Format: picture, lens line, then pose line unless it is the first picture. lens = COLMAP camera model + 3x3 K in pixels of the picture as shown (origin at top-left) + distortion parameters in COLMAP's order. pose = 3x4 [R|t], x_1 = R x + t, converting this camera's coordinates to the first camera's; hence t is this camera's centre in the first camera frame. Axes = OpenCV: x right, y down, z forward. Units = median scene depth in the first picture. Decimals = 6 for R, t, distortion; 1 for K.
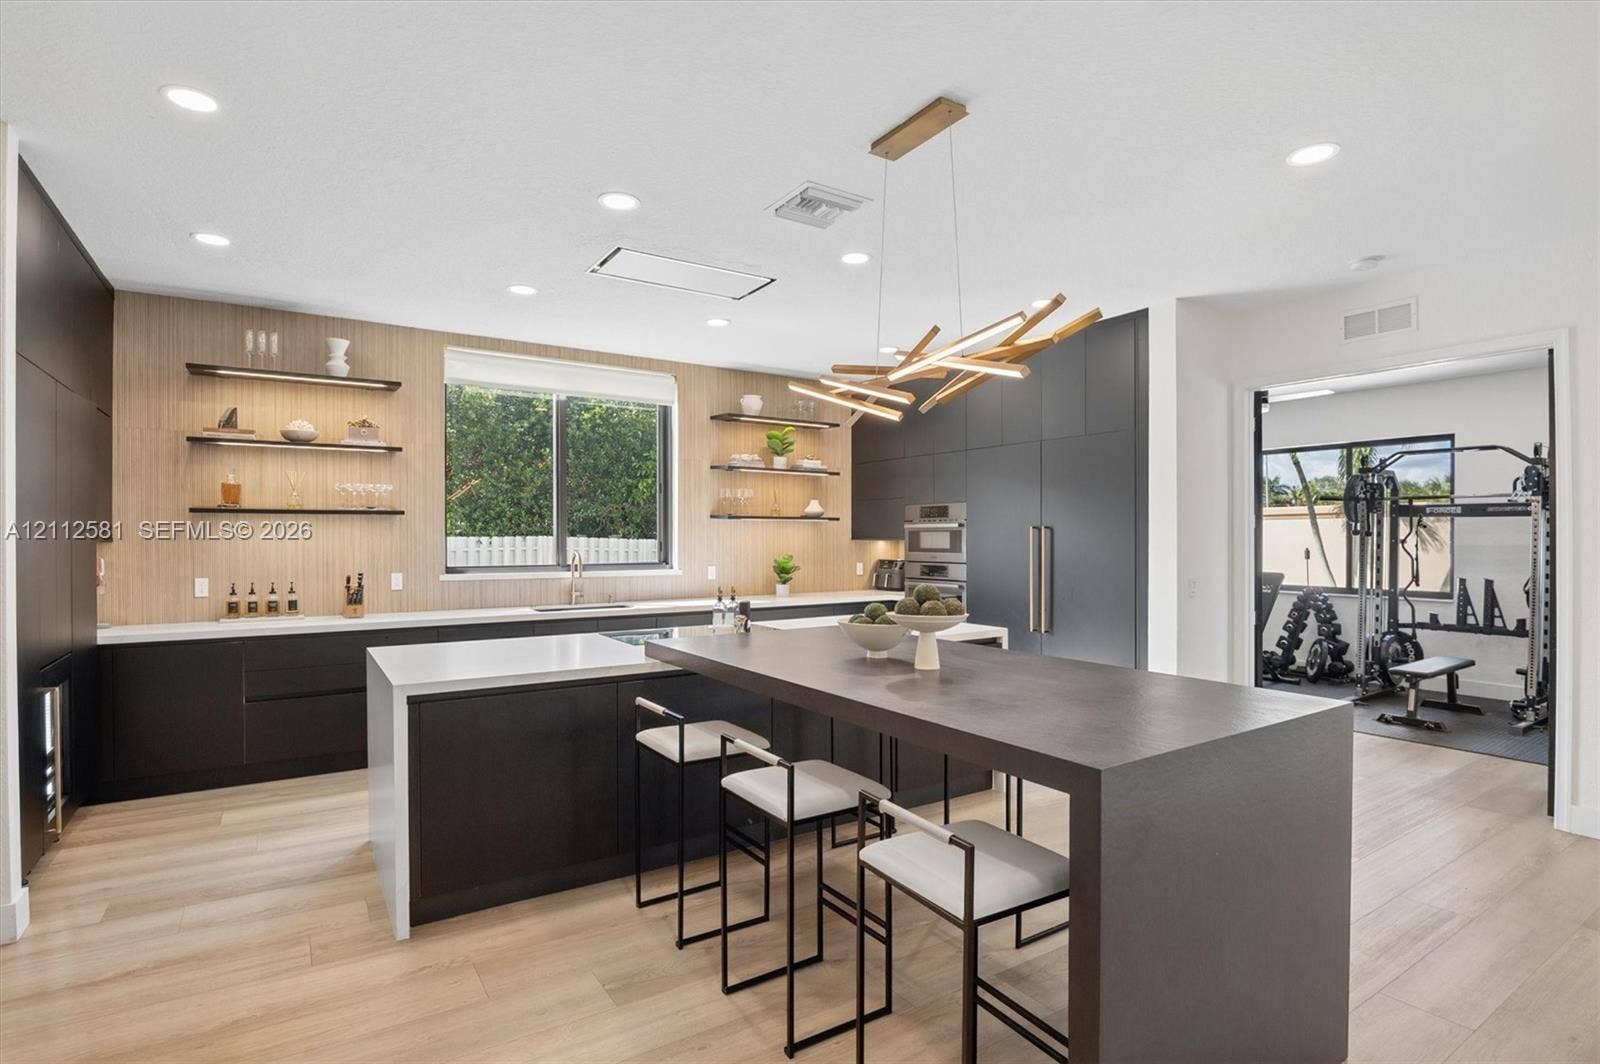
lens RADIAL K [[786.7, 0, 795.6], [0, 786.7, 540.7], [0, 0, 1]] dist [-0.002124, -0.013367]
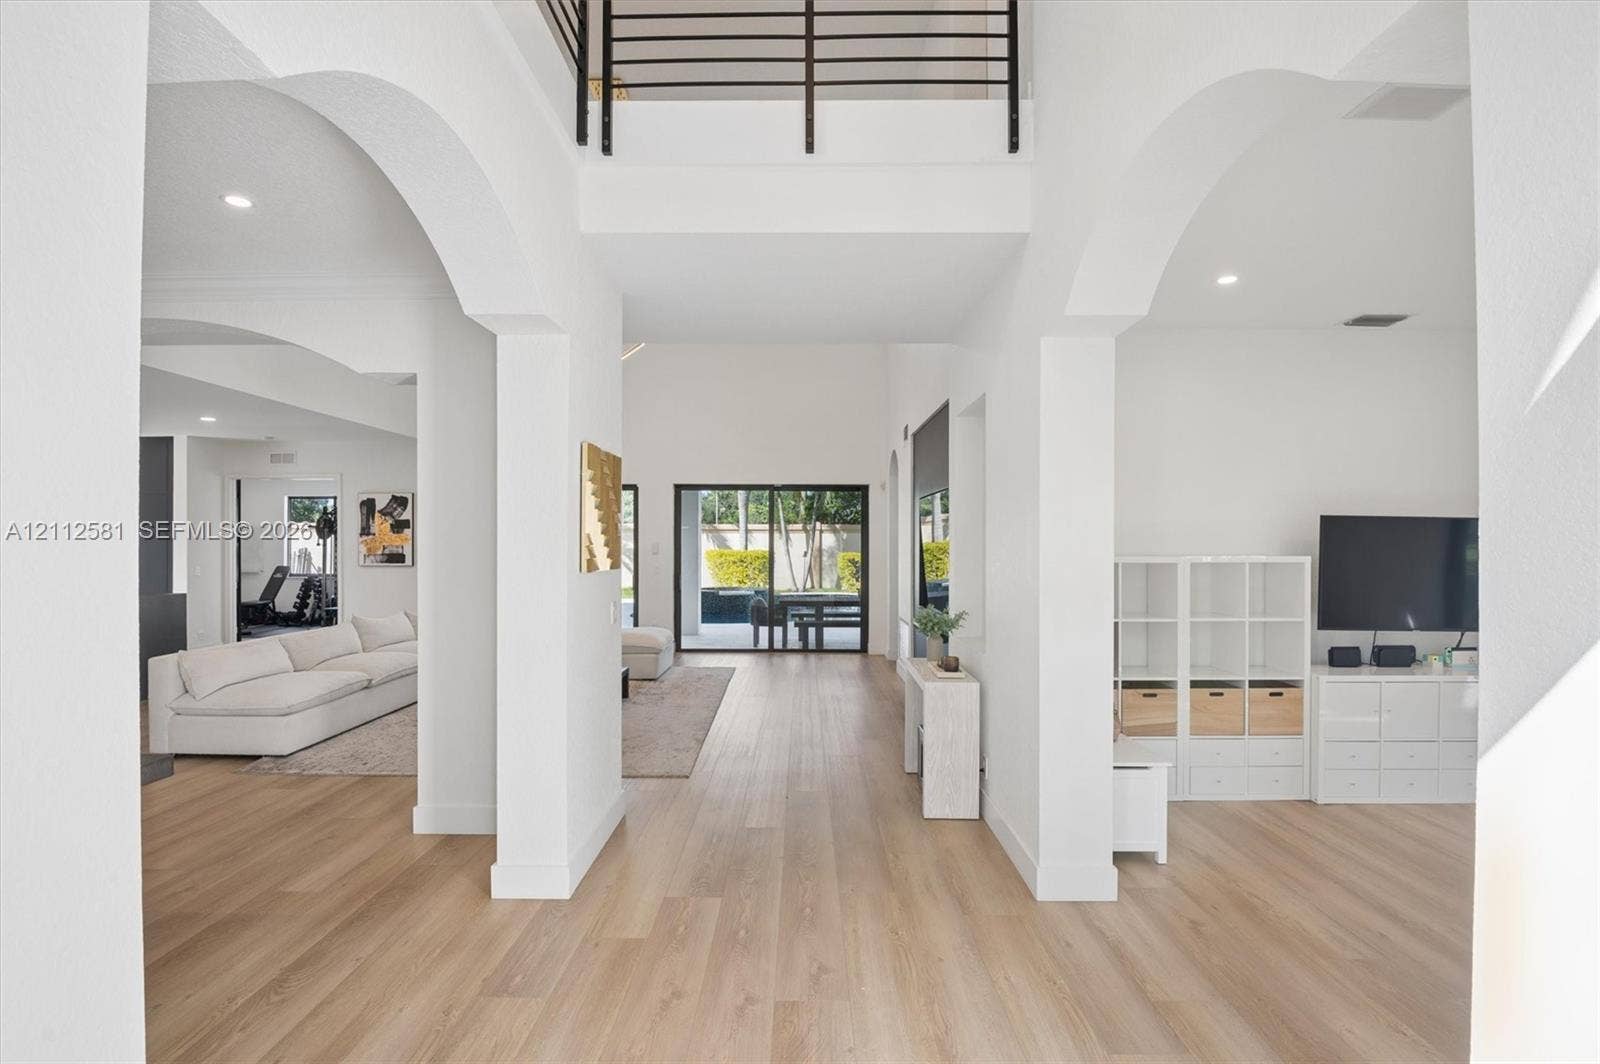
lens RADIAL K [[754.6, 0, 798.9], [0, 754.6, 540.9], [0, 0, 1]] dist [0.001219, -0.022543]
pose [[0.555848, 0.003045, 0.831279, -0.205716], [0.003318, 0.999977, -0.005882, -0.003946], [-0.831278, 0.006027, 0.555825, -1.118104]]
